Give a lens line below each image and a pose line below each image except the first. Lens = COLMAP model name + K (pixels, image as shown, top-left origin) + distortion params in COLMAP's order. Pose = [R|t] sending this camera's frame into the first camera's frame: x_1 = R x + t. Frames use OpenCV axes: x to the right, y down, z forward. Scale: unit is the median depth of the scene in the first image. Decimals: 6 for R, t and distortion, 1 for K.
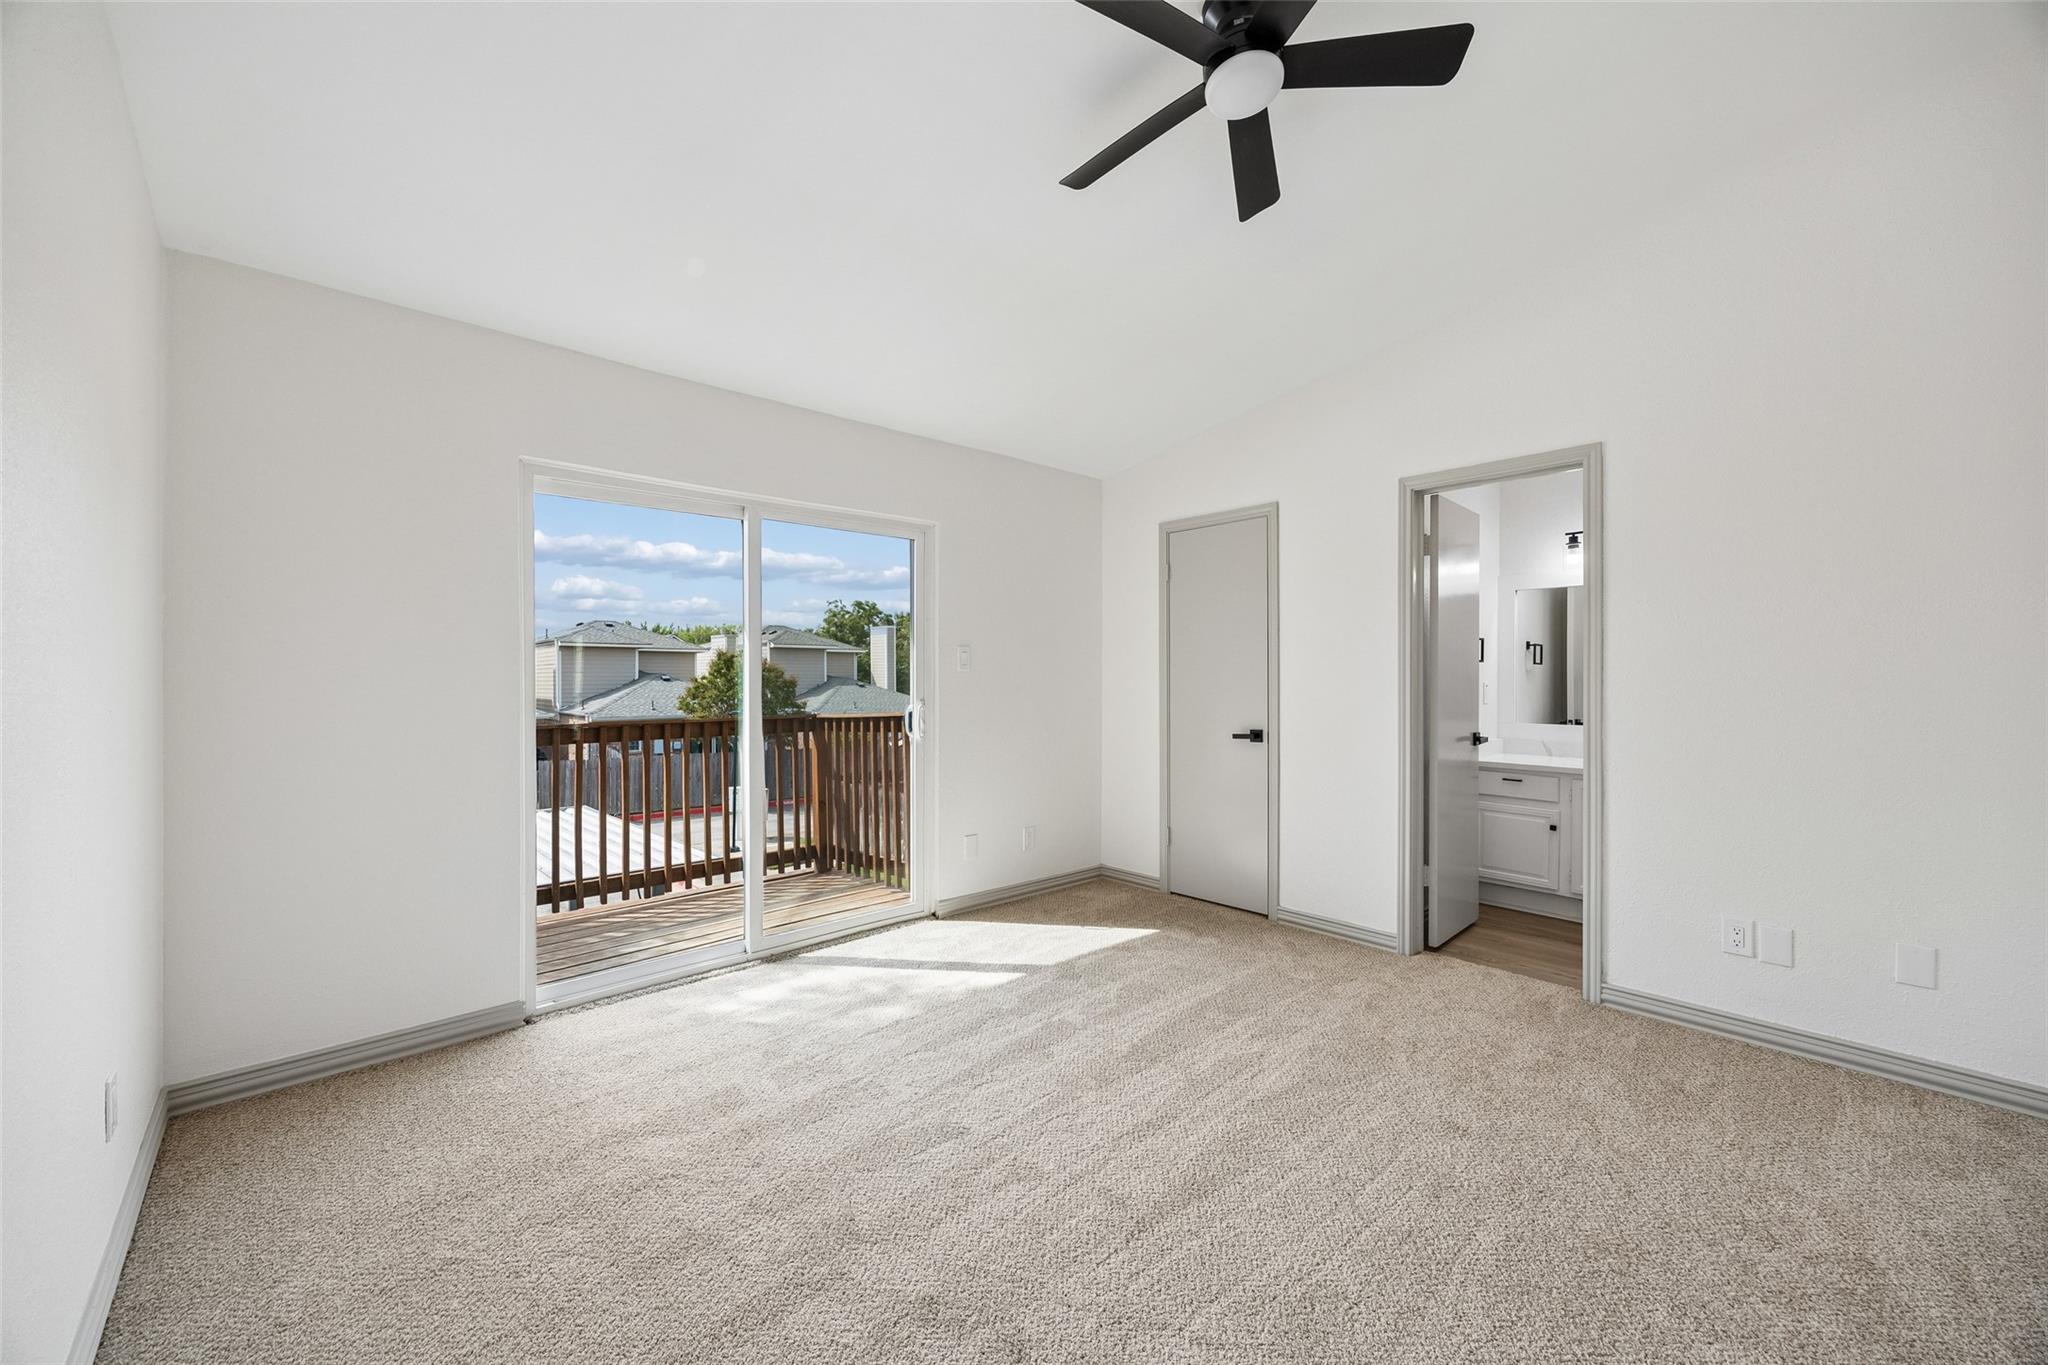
lens RADIAL K [[777.2, 0, 1017.0], [0, 777.2, 683.2], [0, 0, 1]] dist [-0.003770, 0.000712]
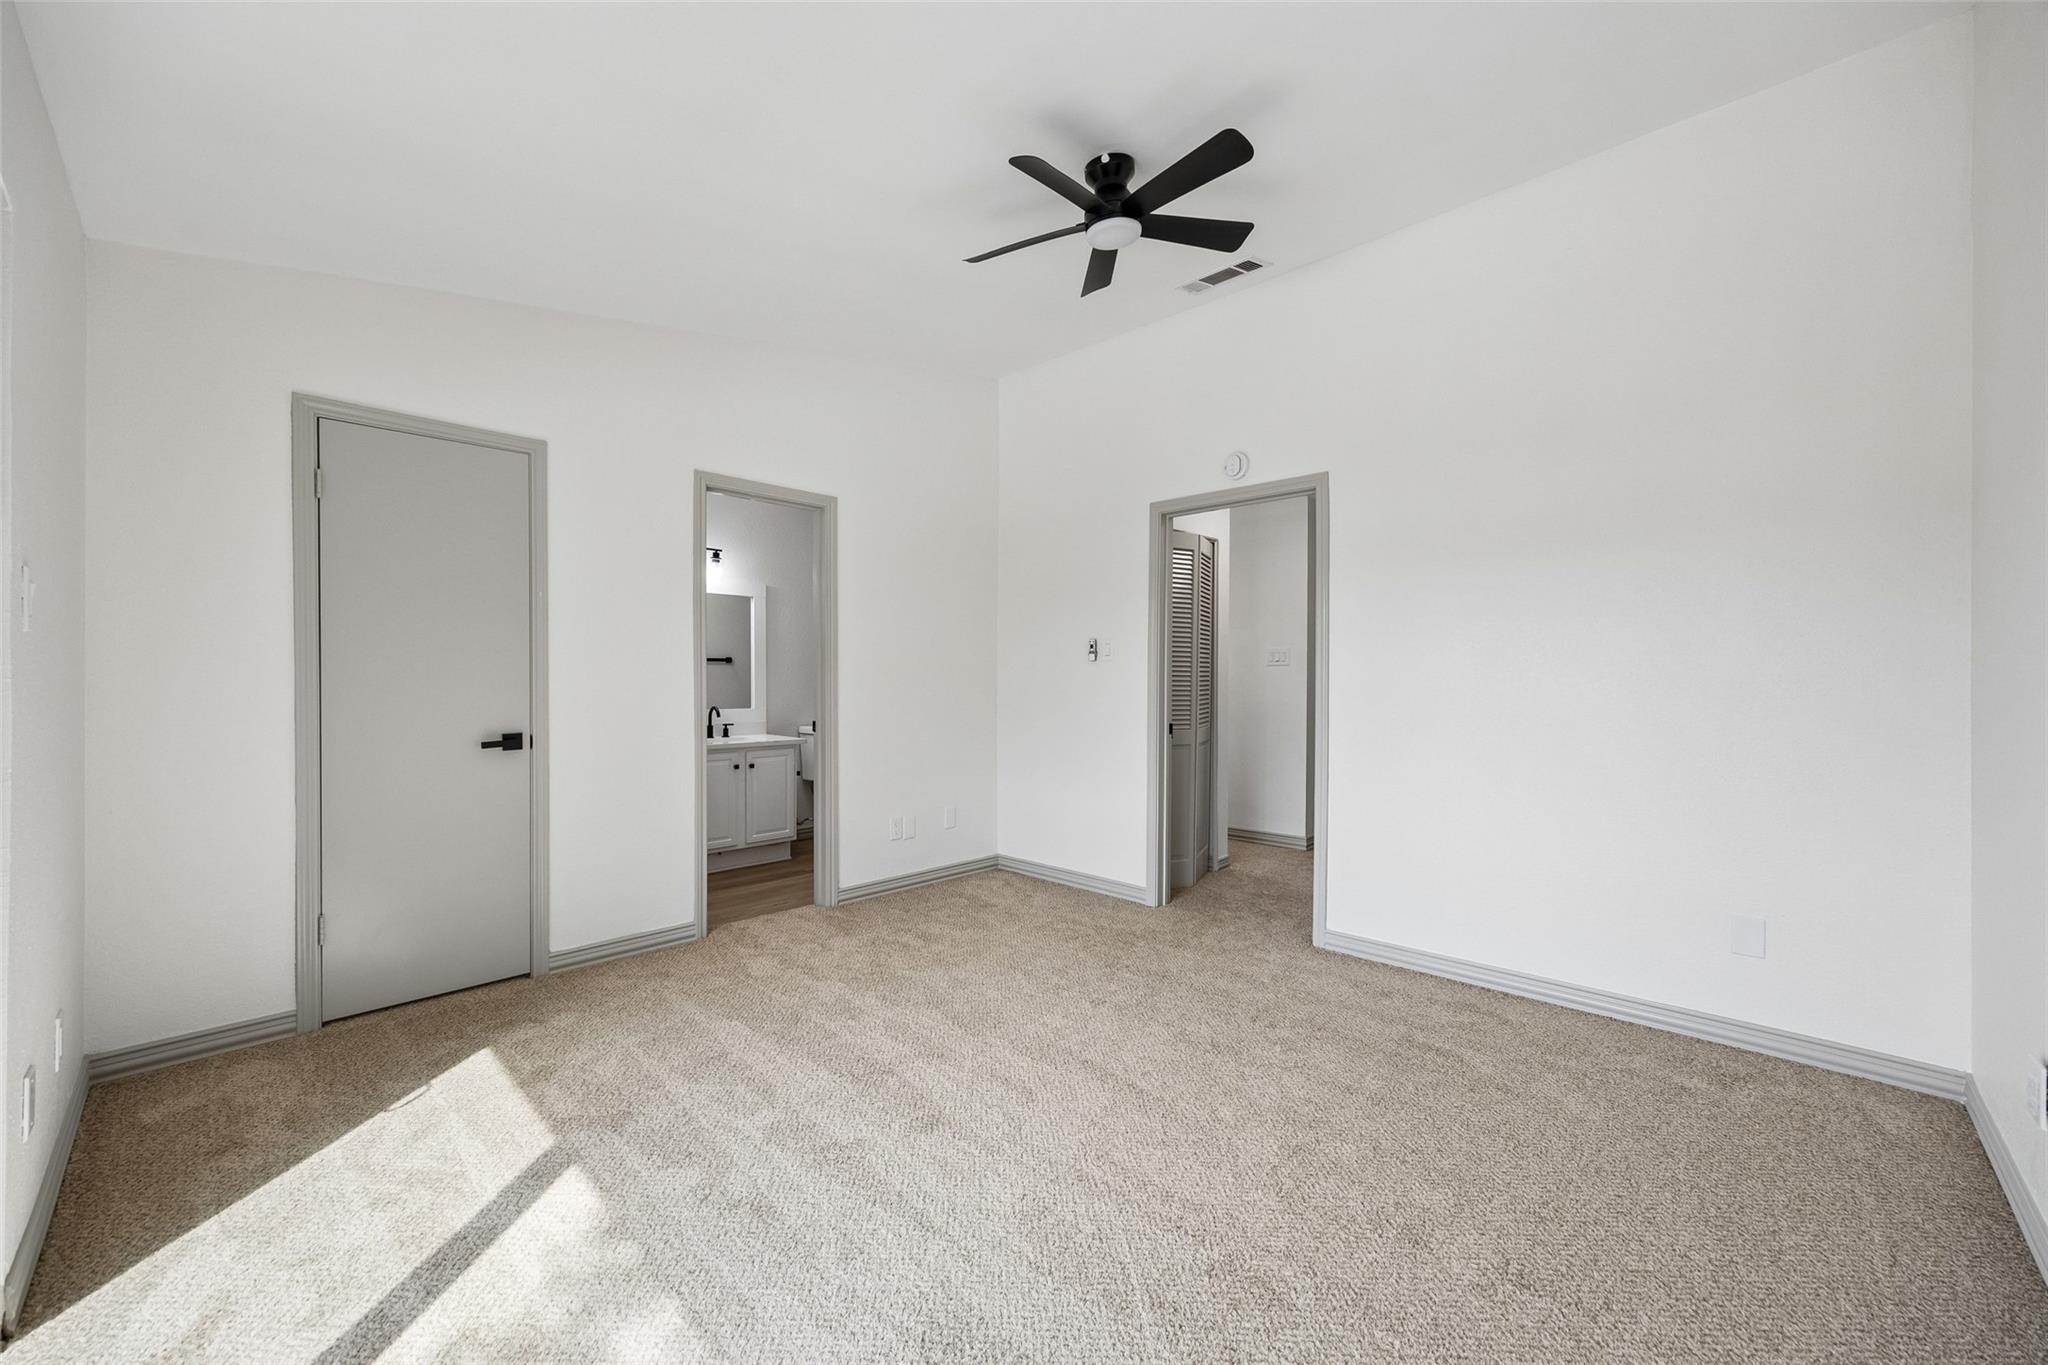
lens RADIAL K [[777.2, 0, 1017.0], [0, 777.2, 683.2], [0, 0, 1]] dist [-0.003770, 0.000712]
pose [[-0.076630, -0.003761, 0.997052, -0.507349], [0.000578, 0.999993, 0.003817, 0.009425], [-0.997059, 0.000869, -0.076628, 0.609482]]
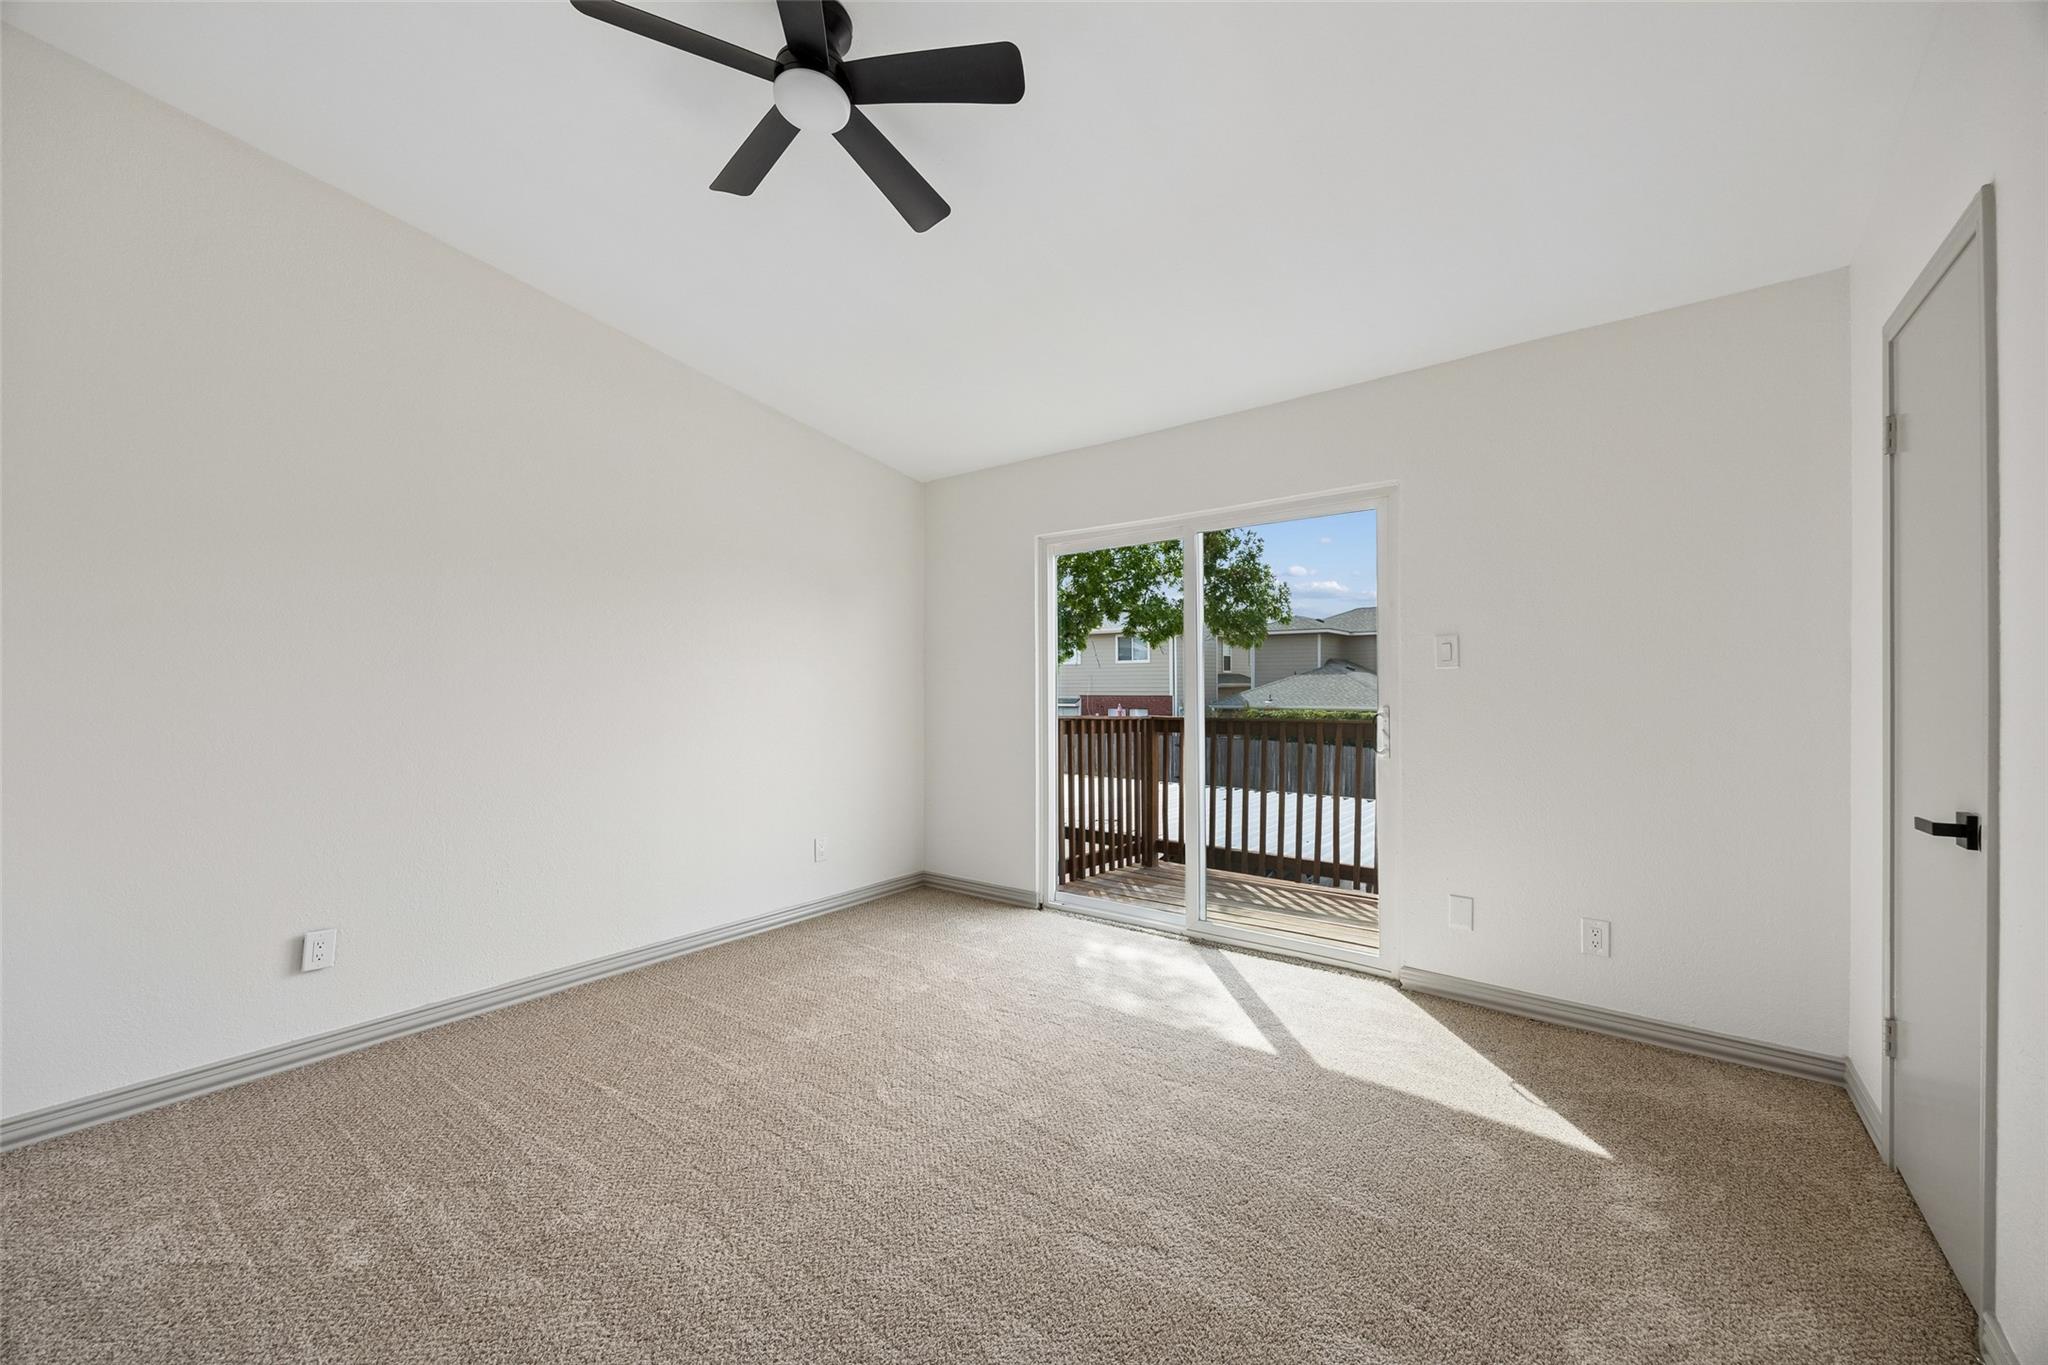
lens RADIAL K [[777.2, 0, 1017.0], [0, 777.2, 683.2], [0, 0, 1]] dist [-0.003770, 0.000712]
pose [[0.171779, 0.002247, -0.985133, 0.637155], [0.000267, 0.999997, 0.002328, -0.005520], [0.985136, -0.000663, 0.171778, 0.515189]]
